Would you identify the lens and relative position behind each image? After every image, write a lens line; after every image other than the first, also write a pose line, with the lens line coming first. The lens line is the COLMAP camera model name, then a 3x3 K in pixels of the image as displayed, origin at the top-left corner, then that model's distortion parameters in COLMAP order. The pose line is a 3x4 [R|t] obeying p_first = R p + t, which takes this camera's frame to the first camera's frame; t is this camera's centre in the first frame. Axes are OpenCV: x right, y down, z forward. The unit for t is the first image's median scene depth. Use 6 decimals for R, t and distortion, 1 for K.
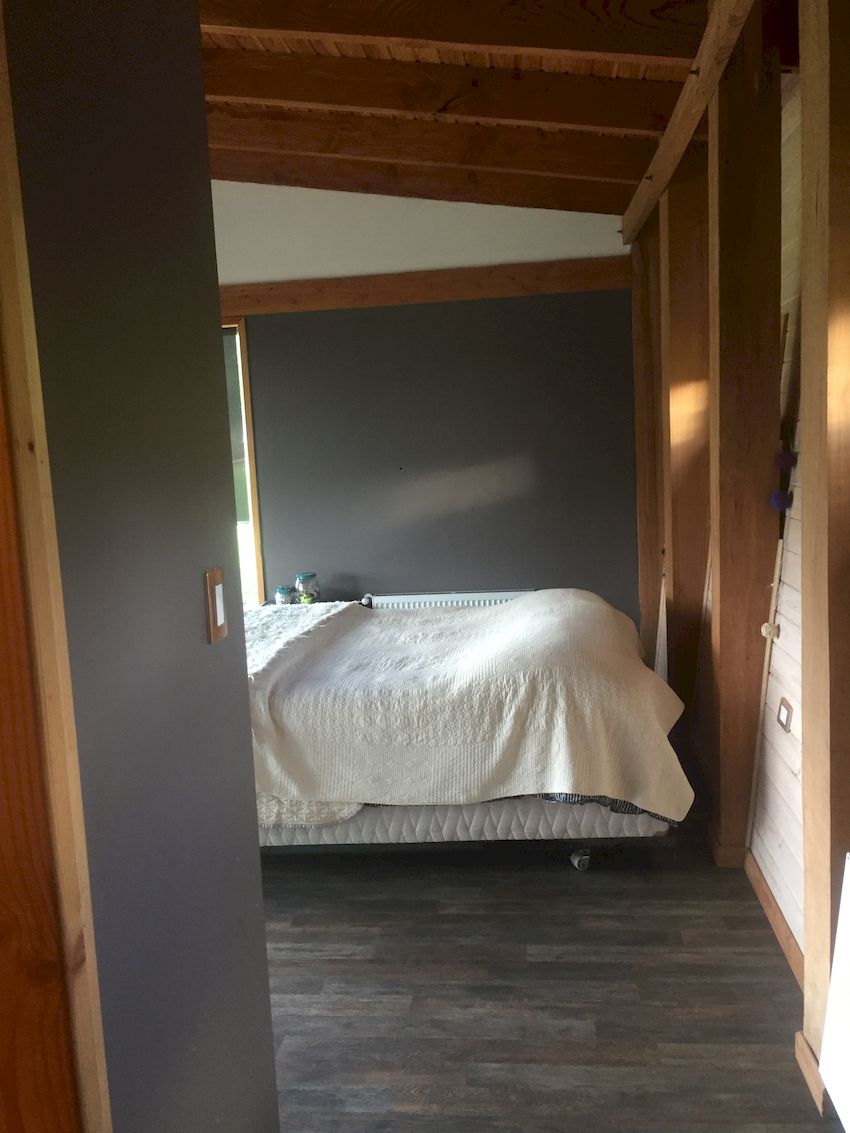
lens RADIAL K [[972.7, 0, 437.9], [0, 972.7, 569.1], [0, 0, 1]] dist [0.087282, -0.135885]
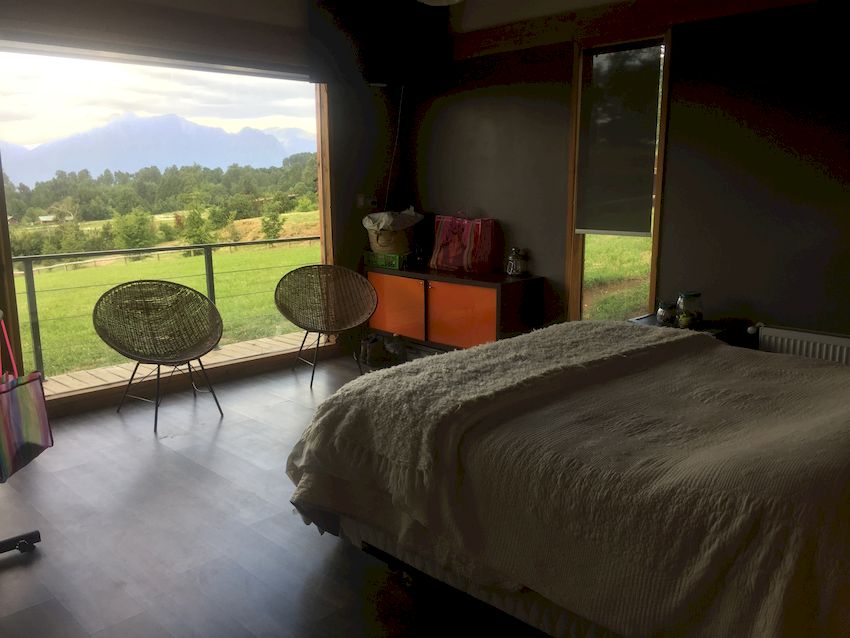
lens RADIAL K [[729.8, 0, 427.3], [0, 729.8, 316.8], [0, 0, 1]] dist [0.087282, -0.135885]
pose [[0.769954, 0.163906, -0.616689, 0.215325], [-0.110105, 0.986077, 0.124615, -0.060349], [0.628528, -0.028047, 0.777281, 0.452609]]
